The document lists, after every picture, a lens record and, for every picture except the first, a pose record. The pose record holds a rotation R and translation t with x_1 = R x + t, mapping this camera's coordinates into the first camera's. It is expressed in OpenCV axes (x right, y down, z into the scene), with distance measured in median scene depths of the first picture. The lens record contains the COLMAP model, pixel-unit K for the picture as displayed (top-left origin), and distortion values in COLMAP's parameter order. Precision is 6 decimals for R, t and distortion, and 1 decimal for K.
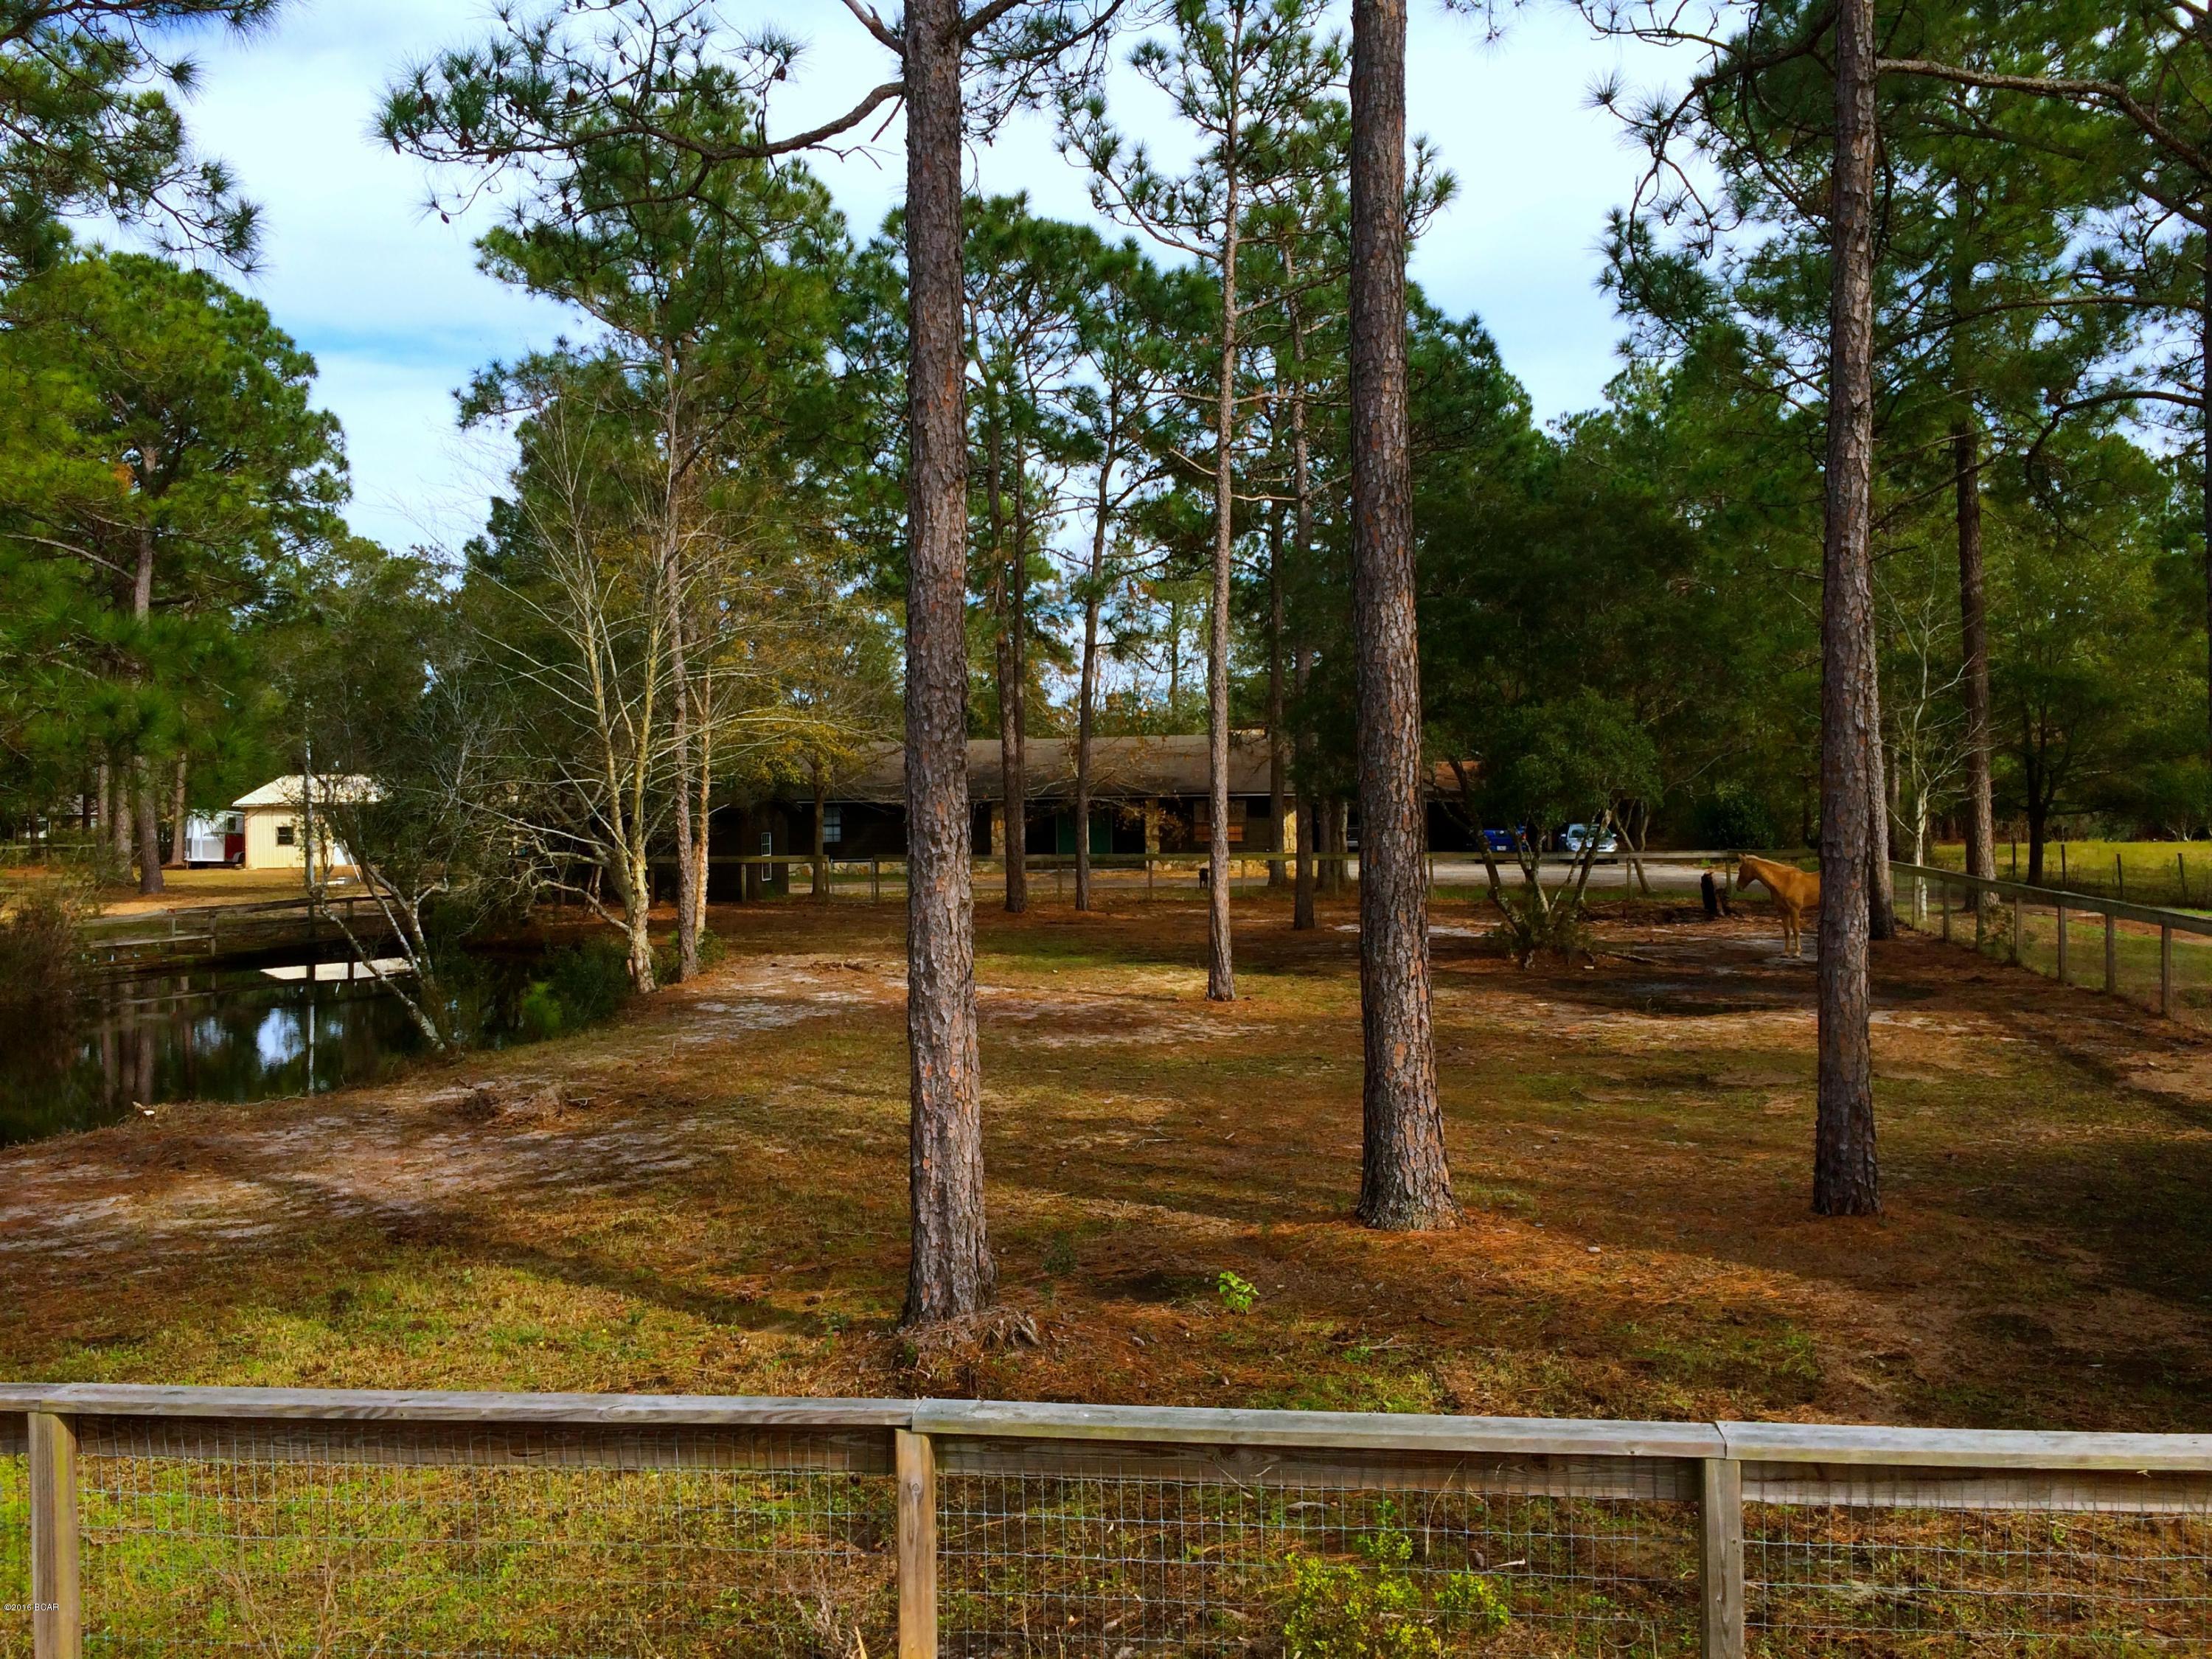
lens RADIAL K [[1903.6, 0, 1101.6], [0, 1903.6, 819.0], [0, 0, 1]] dist [0.086134, -0.118869]
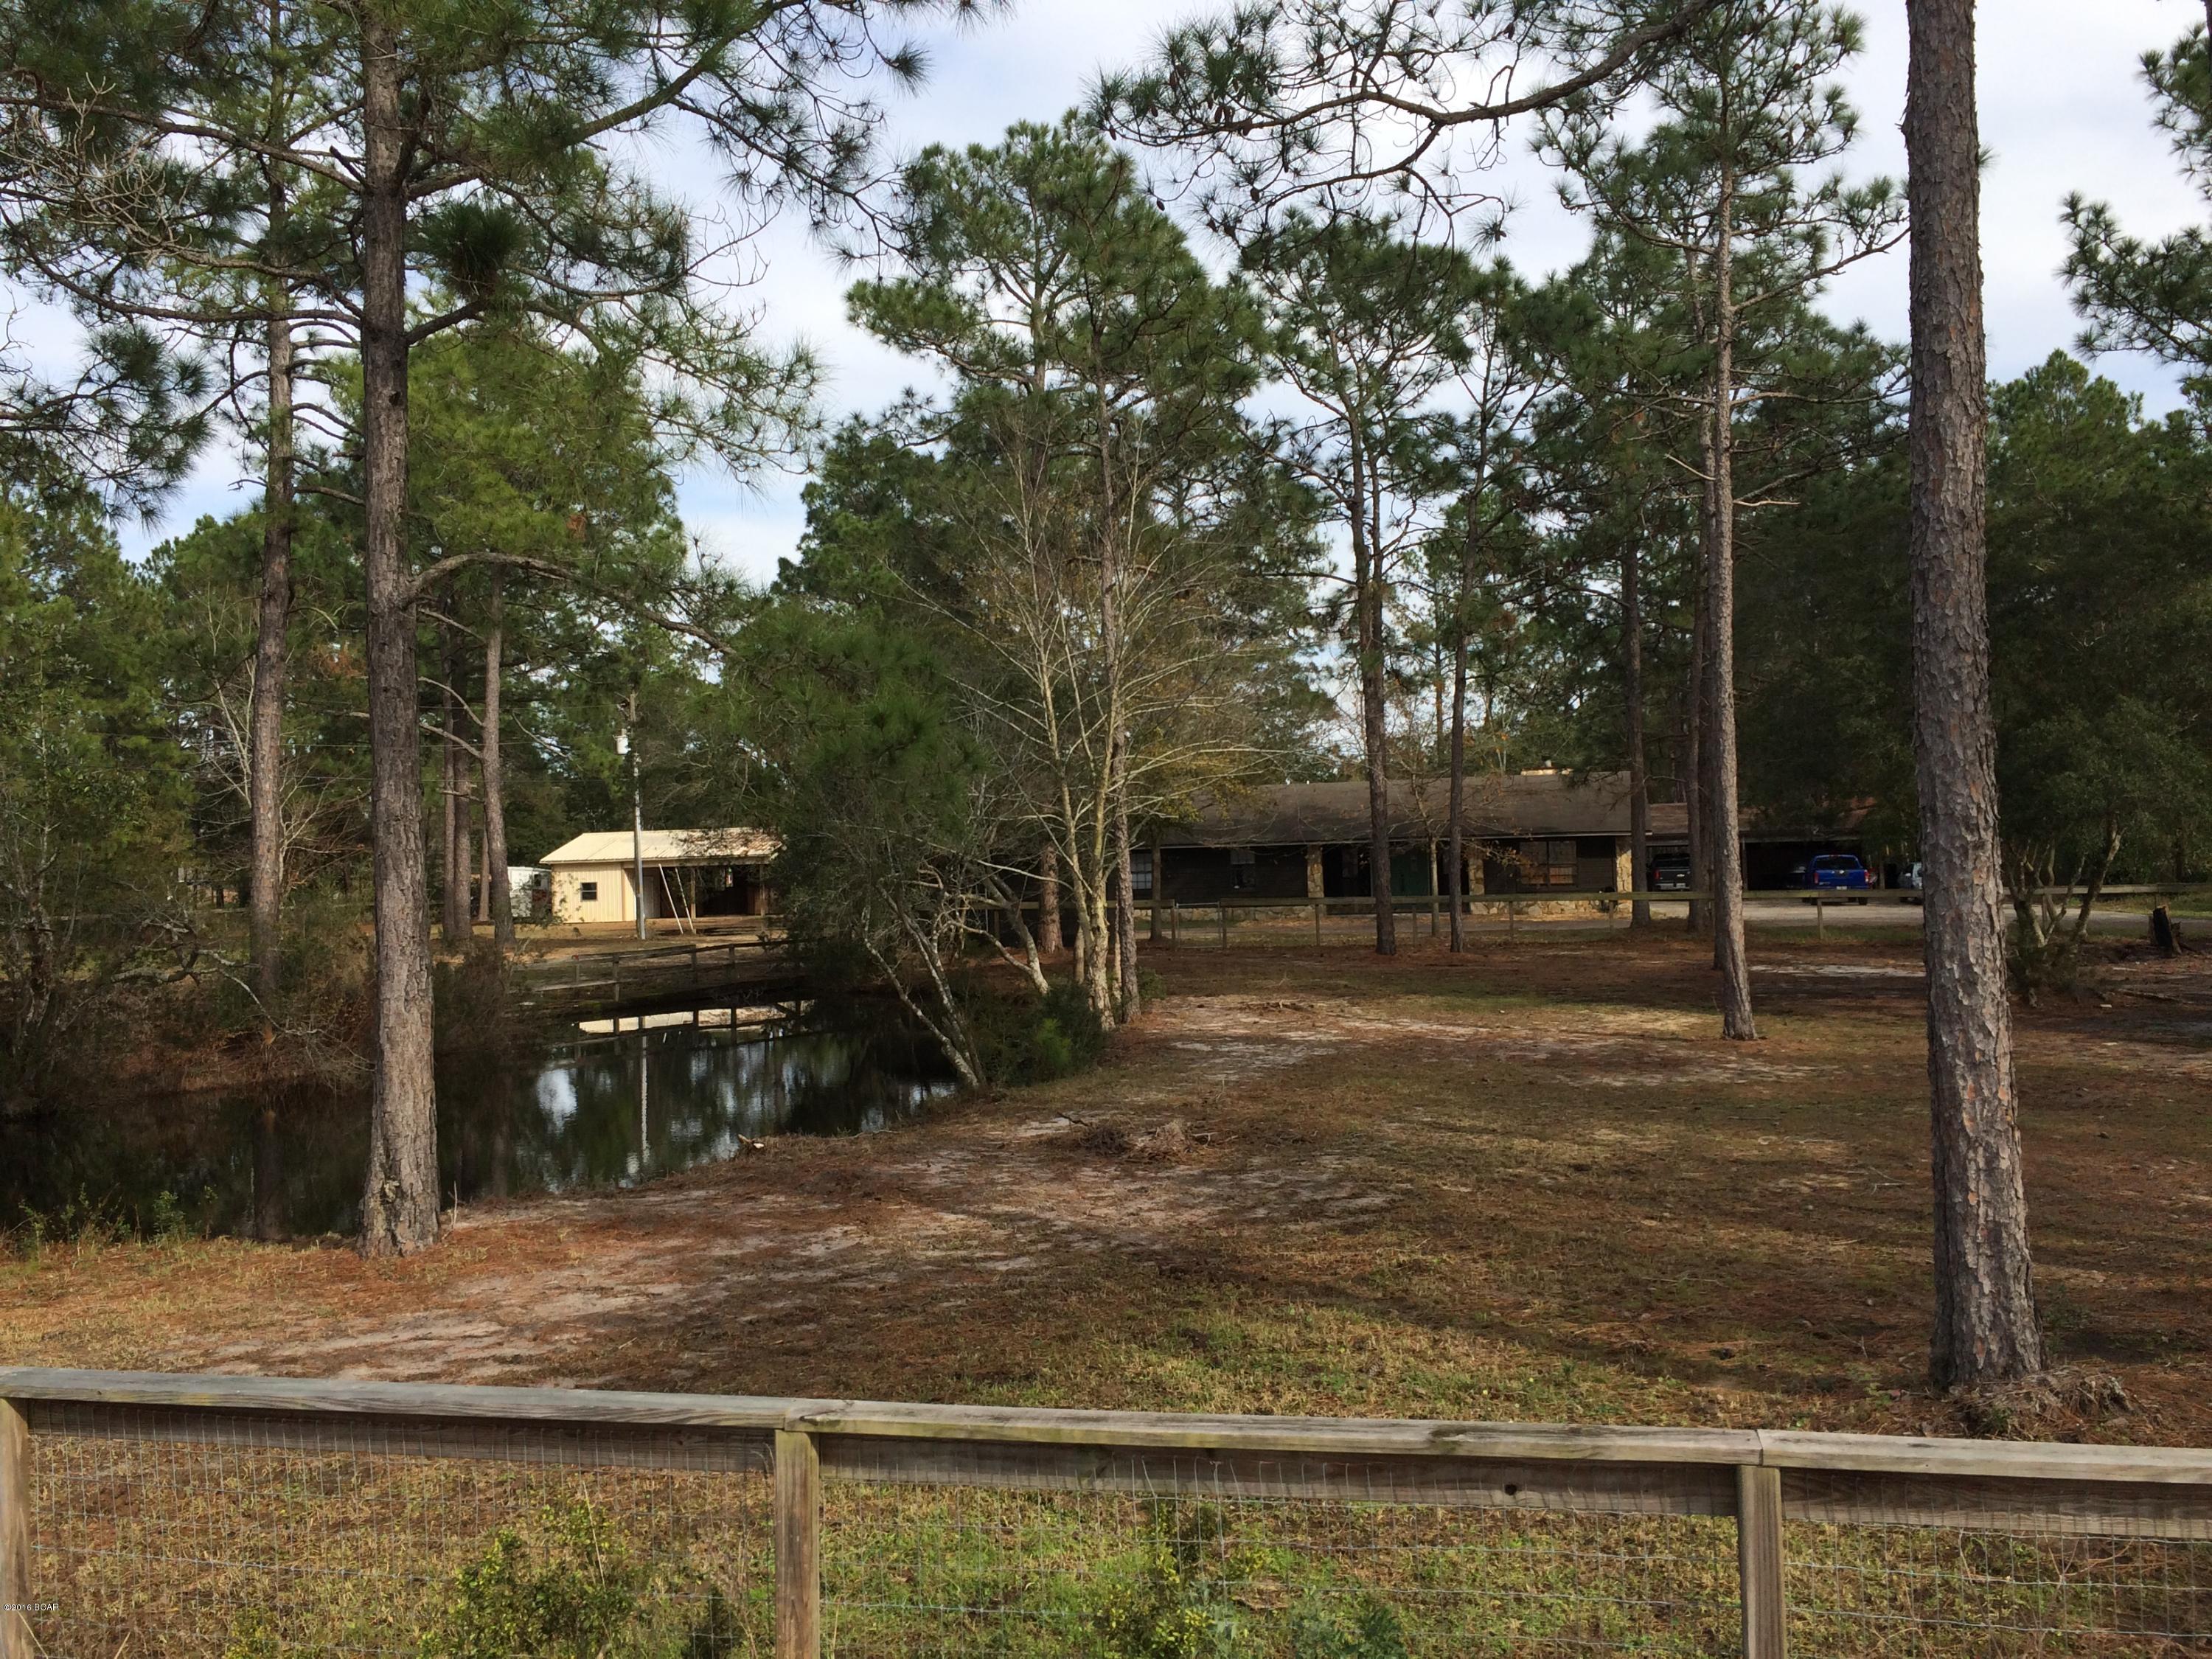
lens RADIAL K [[1903.6, 0, 1101.7], [0, 1903.6, 837.5], [0, 0, 1]] dist [0.086134, -0.118869]
pose [[0.994259, -0.013799, -0.106107, -0.135978], [0.011799, 0.999741, -0.019461, 0.010105], [0.106348, 0.018097, 0.994164, 0.029208]]
